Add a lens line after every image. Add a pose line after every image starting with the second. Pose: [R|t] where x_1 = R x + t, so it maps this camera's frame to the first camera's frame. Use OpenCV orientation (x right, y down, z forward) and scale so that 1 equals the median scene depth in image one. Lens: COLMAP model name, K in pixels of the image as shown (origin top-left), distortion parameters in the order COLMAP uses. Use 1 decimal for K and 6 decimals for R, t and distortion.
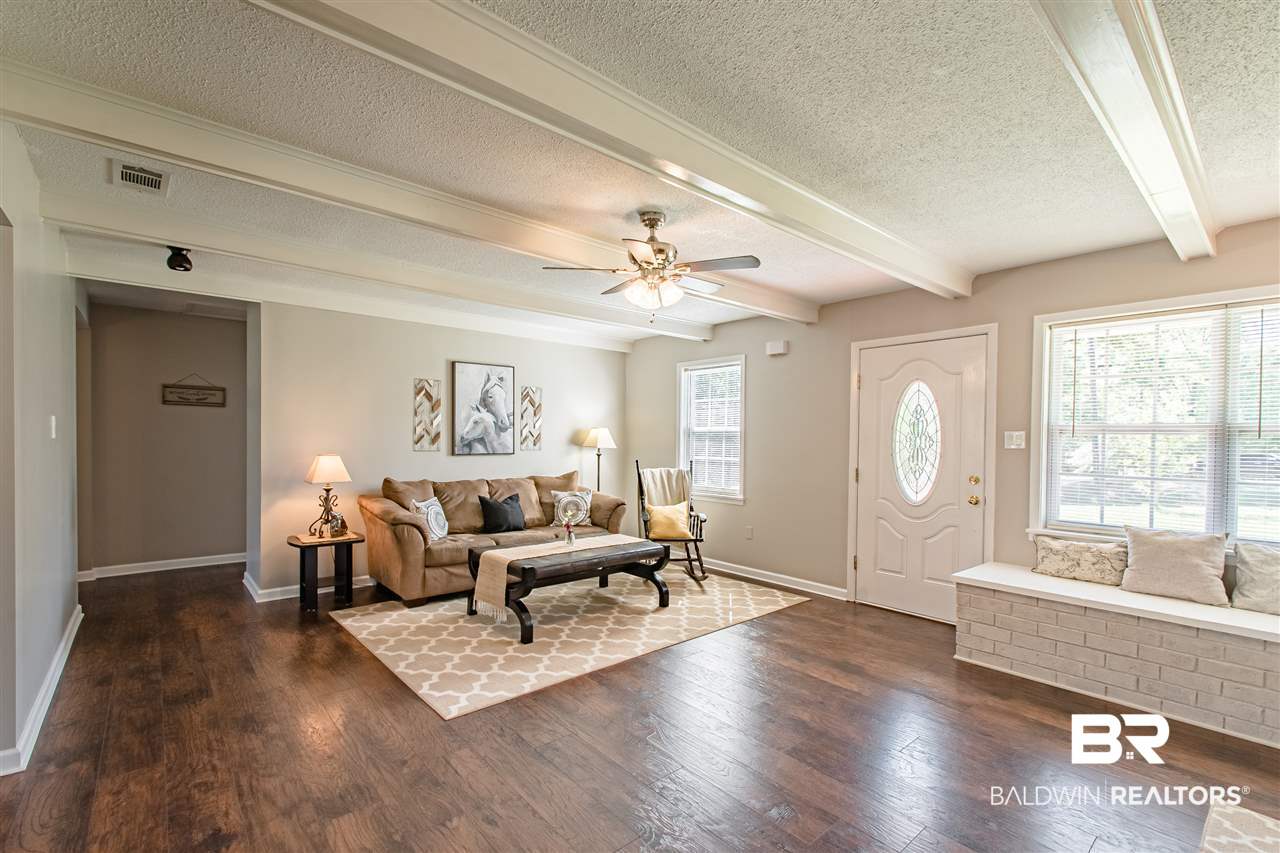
lens RADIAL K [[575.2, 0, 637.9], [0, 575.2, 447.1], [0, 0, 1]] dist [0.000818, -0.000687]
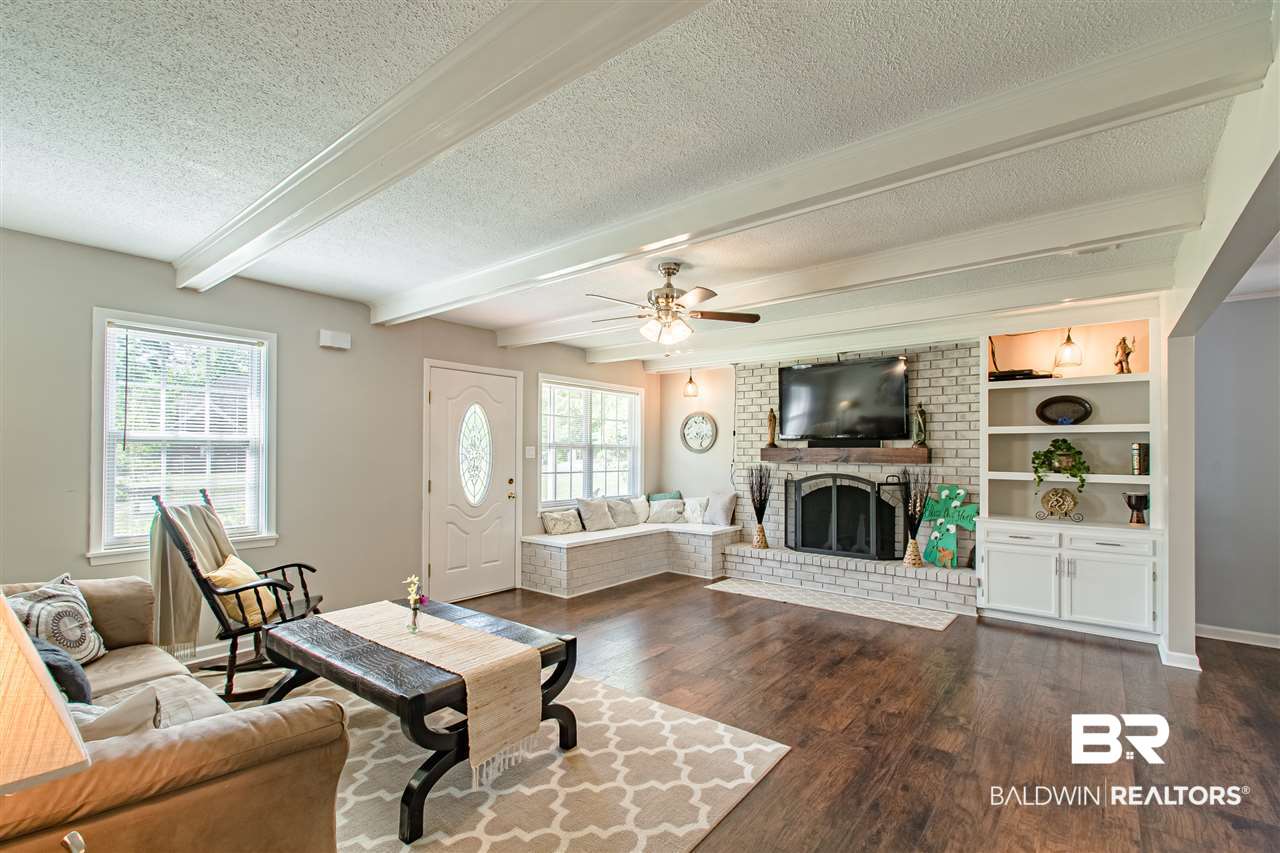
lens RADIAL K [[575.2, 0, 637.9], [0, 575.2, 447.1], [0, 0, 1]] dist [0.000818, -0.000687]
pose [[-0.193645, -0.002193, 0.981069, -0.850683], [0.007463, 0.999965, 0.003708, -0.028505], [-0.981043, 0.008040, -0.193622, 0.988272]]
